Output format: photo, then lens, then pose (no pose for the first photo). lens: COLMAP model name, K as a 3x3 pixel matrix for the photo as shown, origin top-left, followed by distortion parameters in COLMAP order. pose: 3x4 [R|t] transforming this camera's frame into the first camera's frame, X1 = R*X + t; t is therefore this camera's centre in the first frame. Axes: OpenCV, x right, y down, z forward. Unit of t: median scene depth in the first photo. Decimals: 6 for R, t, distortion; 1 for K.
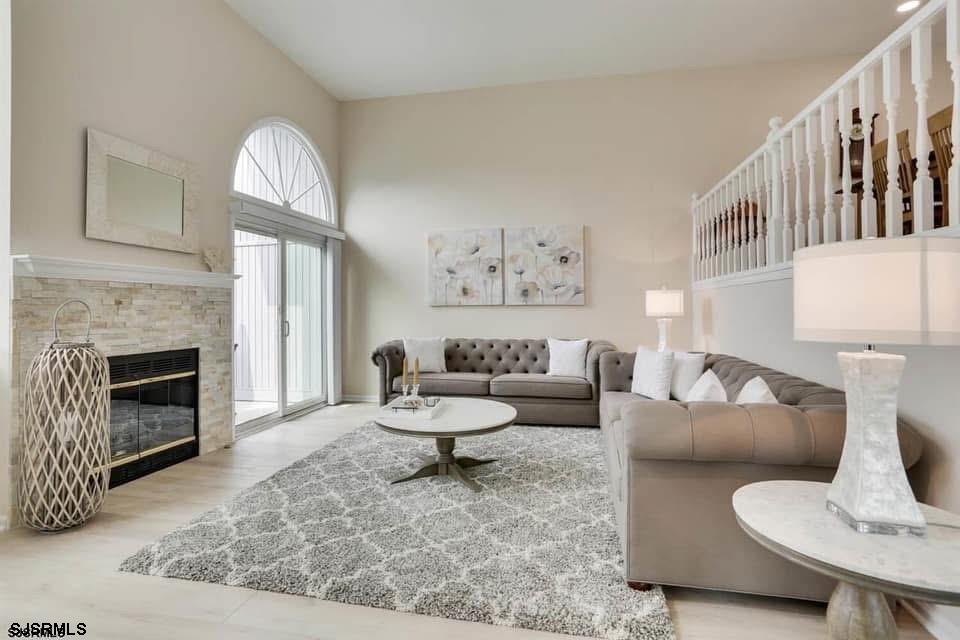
lens RADIAL K [[475.0, 0, 484.3], [0, 475.0, 309.5], [0, 0, 1]] dist [-0.075481, 0.052431]
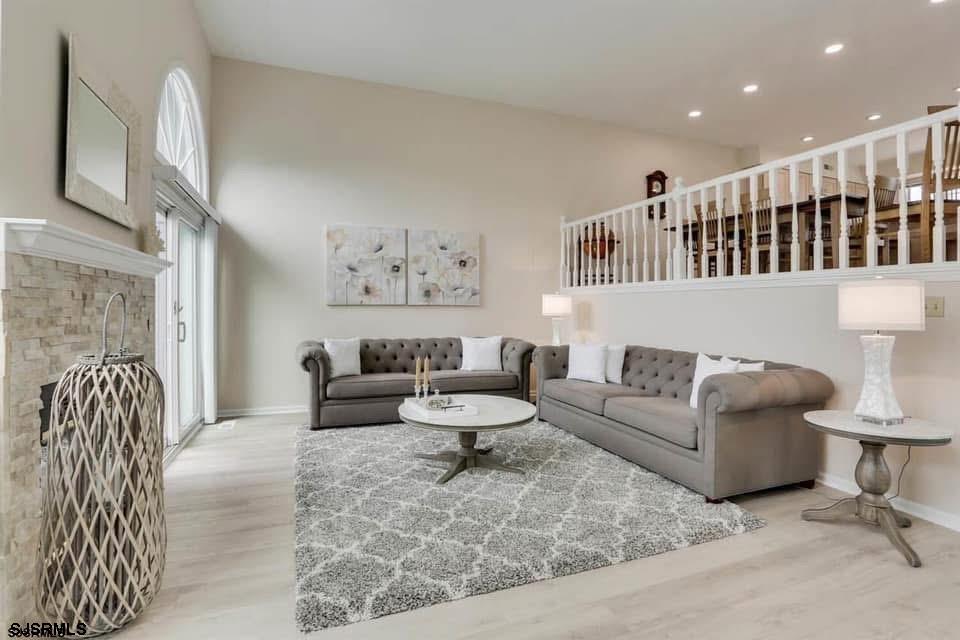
lens RADIAL K [[475.0, 0, 484.3], [0, 475.0, 309.5], [0, 0, 1]] dist [-0.075481, 0.052431]
pose [[0.839867, 0.007269, 0.542744, -0.553241], [-0.008224, 0.999966, -0.000667, 0.000019], [-0.542730, -0.003904, 0.839898, 0.090491]]
